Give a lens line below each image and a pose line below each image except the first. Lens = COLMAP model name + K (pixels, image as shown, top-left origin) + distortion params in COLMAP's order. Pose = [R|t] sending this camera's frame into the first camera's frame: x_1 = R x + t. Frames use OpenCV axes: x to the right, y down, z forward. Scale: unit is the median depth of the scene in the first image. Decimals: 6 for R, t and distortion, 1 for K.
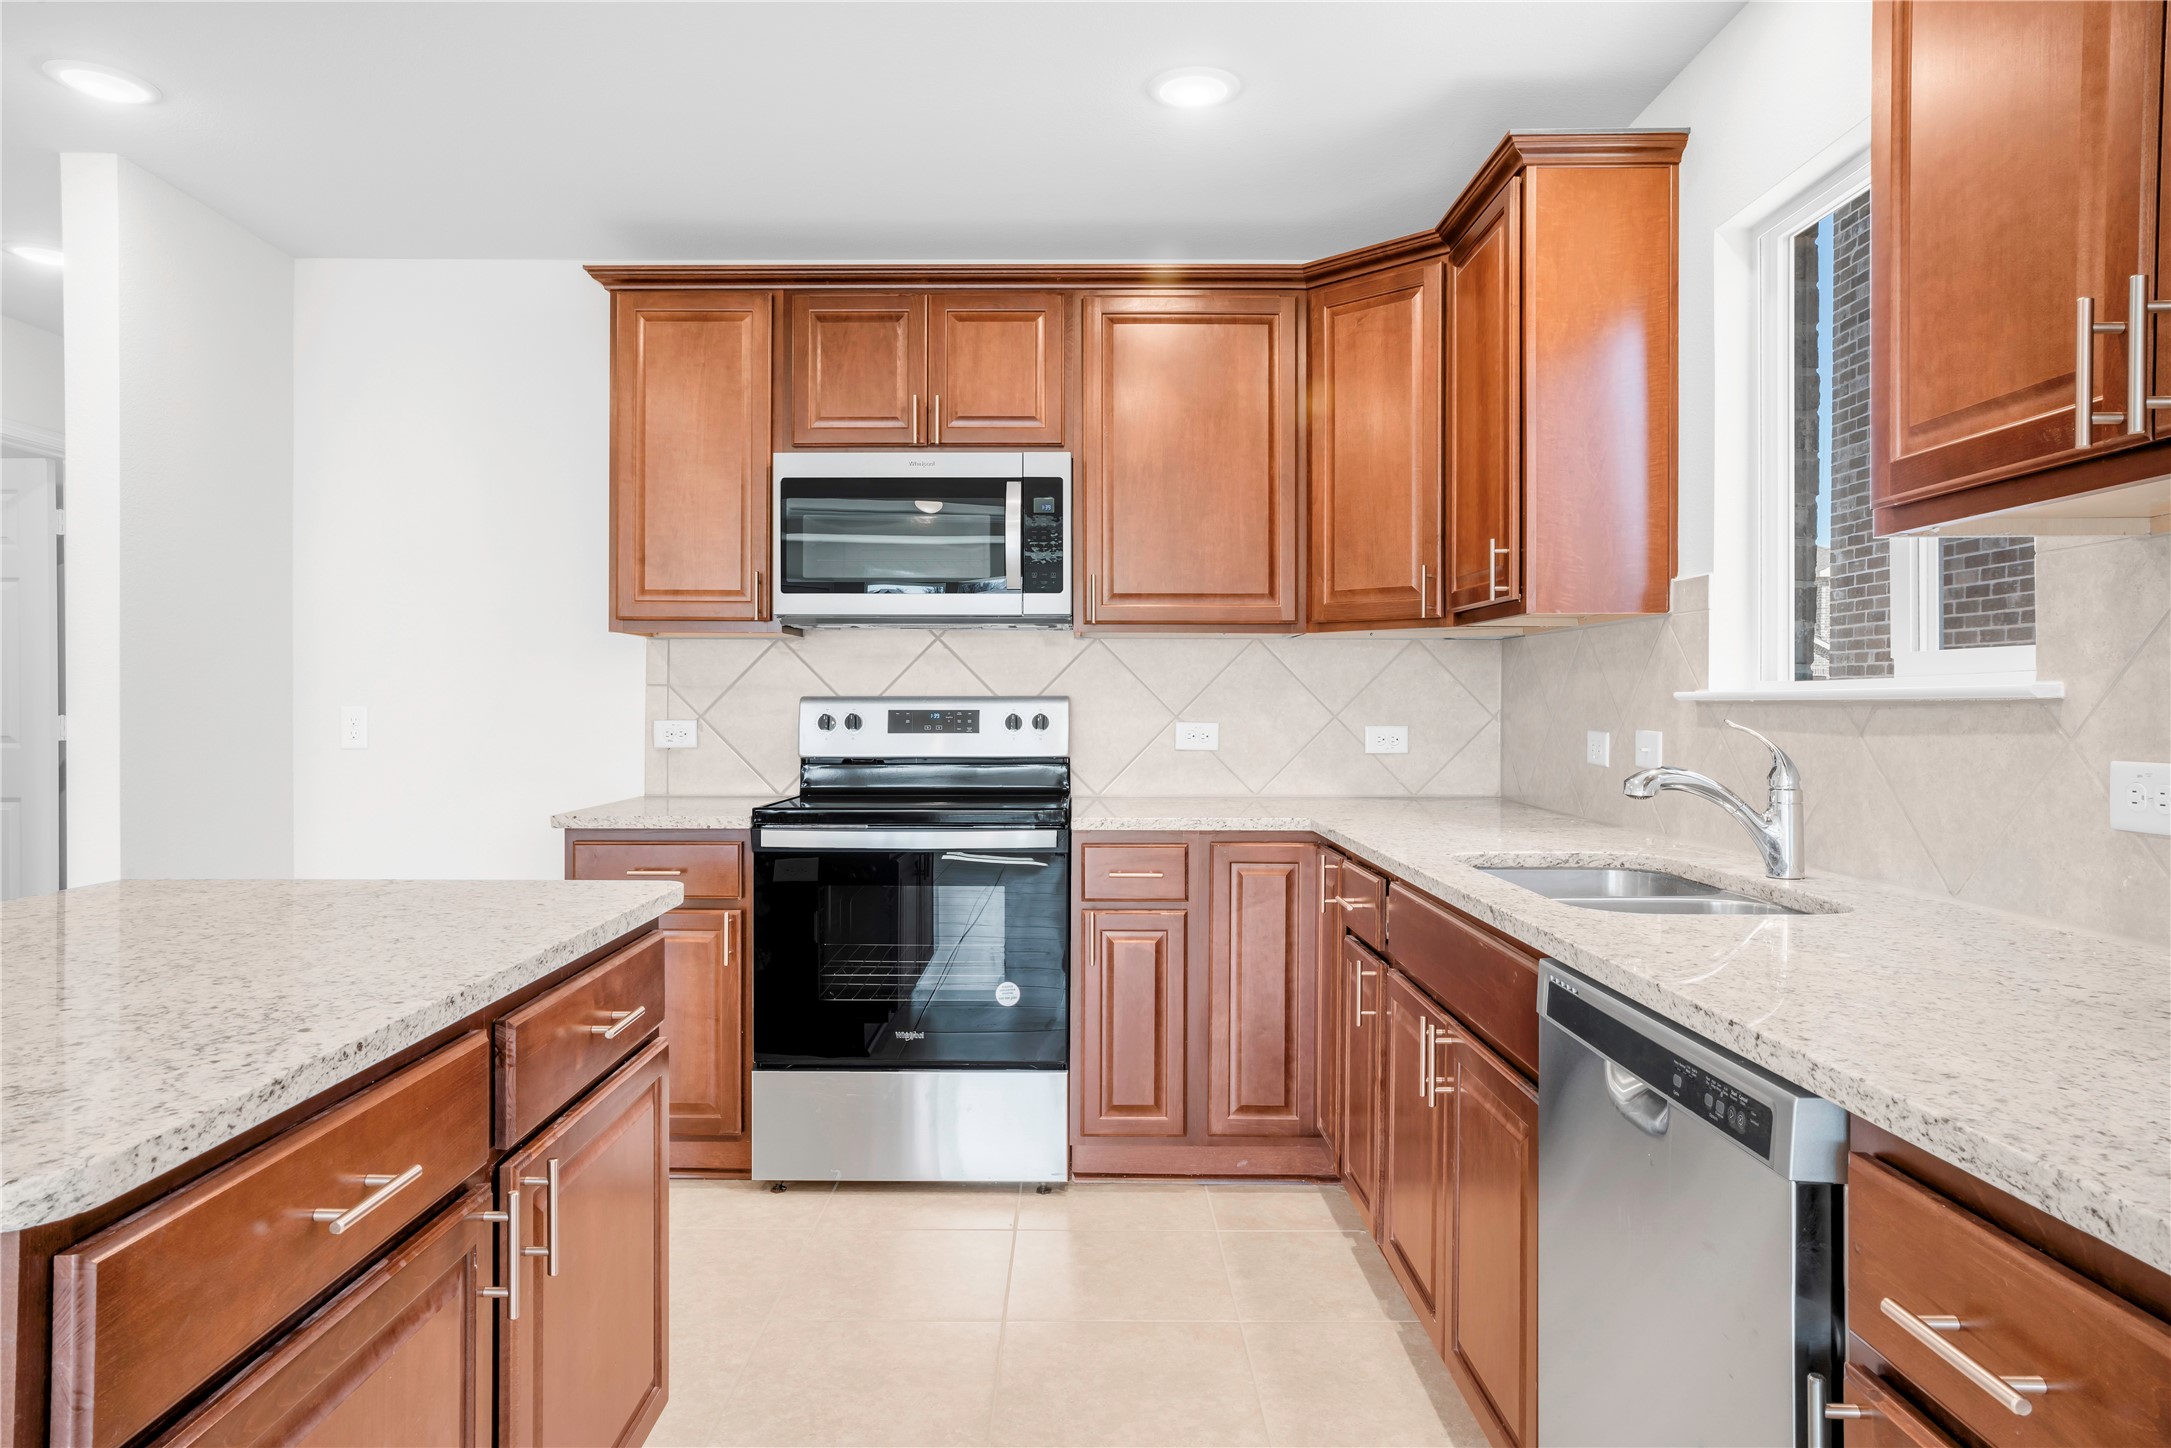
lens RADIAL K [[1355.7, 0, 1073.8], [0, 1355.7, 719.3], [0, 0, 1]] dist [-0.000457, 0.005573]
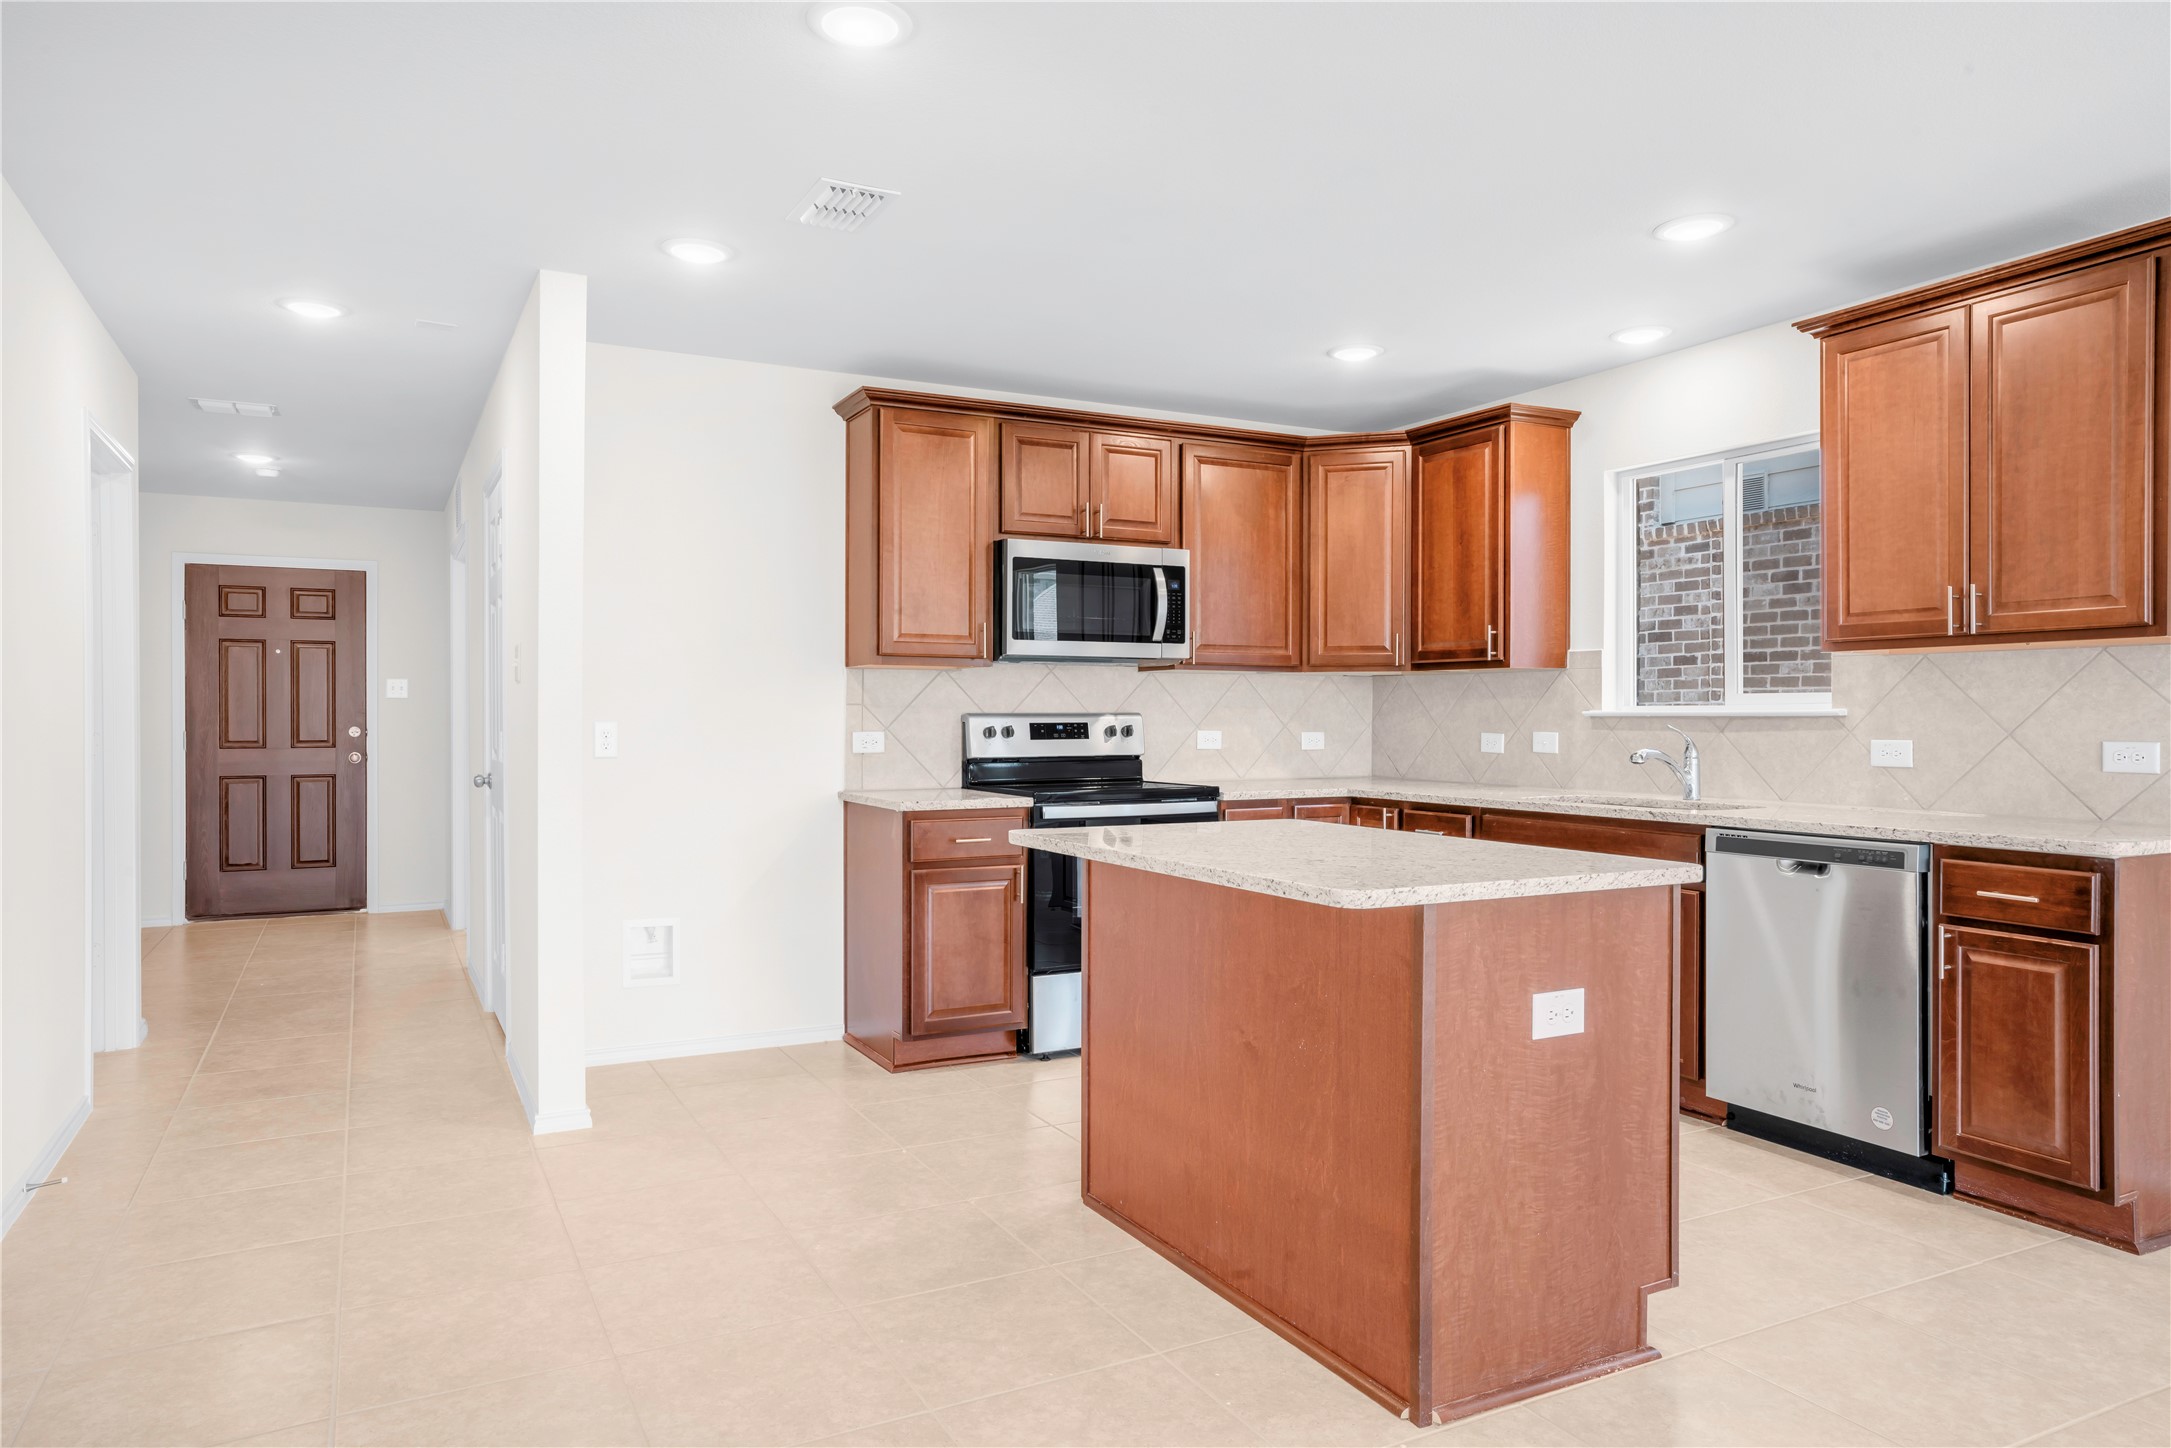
lens RADIAL K [[1355.7, 0, 1078.7], [0, 1355.7, 729.2], [0, 0, 1]] dist [-0.000457, 0.005573]
pose [[0.888012, -0.006776, 0.459770, -0.788227], [0.007381, 0.999973, 0.000481, -0.000985], [-0.459761, 0.002967, 0.888038, -0.266441]]
